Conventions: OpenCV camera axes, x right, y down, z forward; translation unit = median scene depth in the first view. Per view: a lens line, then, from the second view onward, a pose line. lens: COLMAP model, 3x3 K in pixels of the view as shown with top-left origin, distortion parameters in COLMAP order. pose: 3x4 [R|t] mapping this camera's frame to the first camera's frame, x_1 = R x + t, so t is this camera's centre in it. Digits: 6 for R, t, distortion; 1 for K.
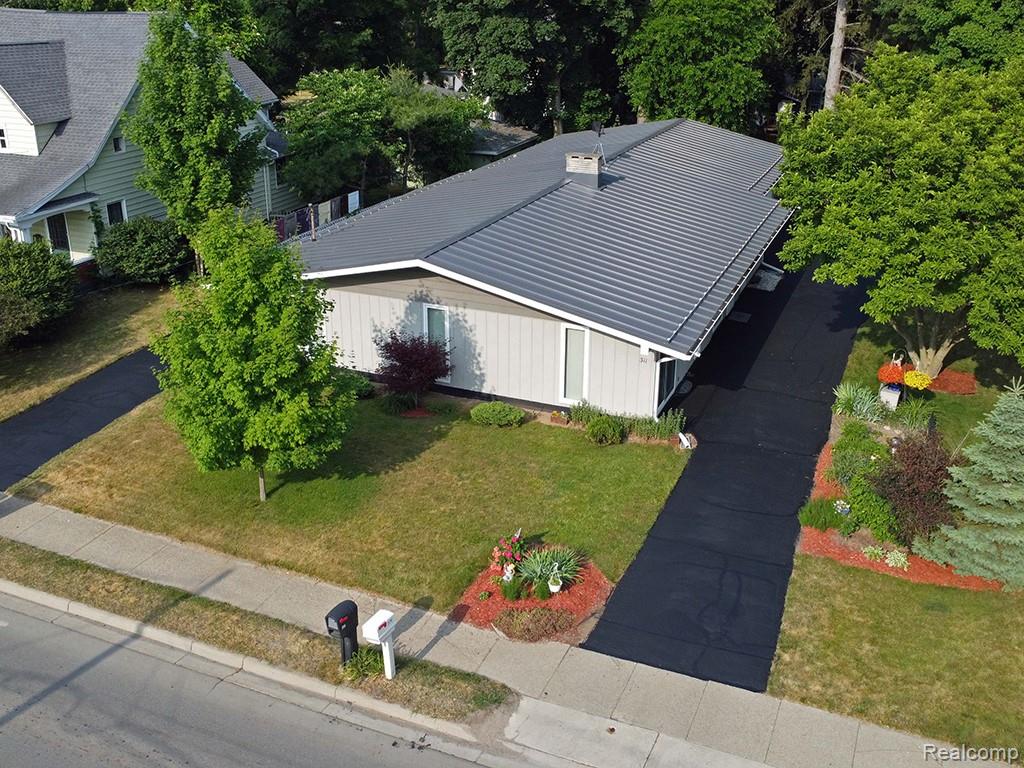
lens RADIAL K [[1015.7, 0, 512.0], [0, 1015.7, 384.0], [0, 0, 1]] dist [-0.300661, 0.890446]
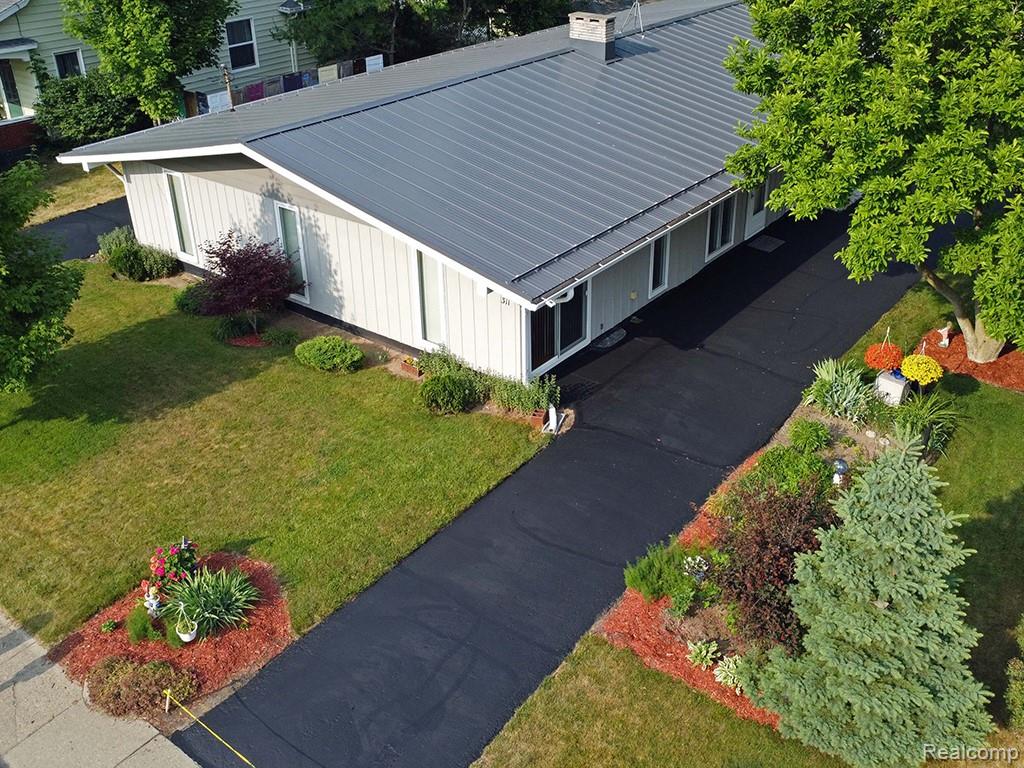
lens RADIAL K [[1025.5, 0, 512.0], [0, 1025.5, 384.0], [0, 0, 1]] dist [-0.199162, 0.454122]
pose [[0.971363, 0.109634, -0.210792, 0.276125], [-0.084404, 0.988535, 0.125195, -0.053941], [0.222101, -0.103818, 0.969481, 0.275742]]
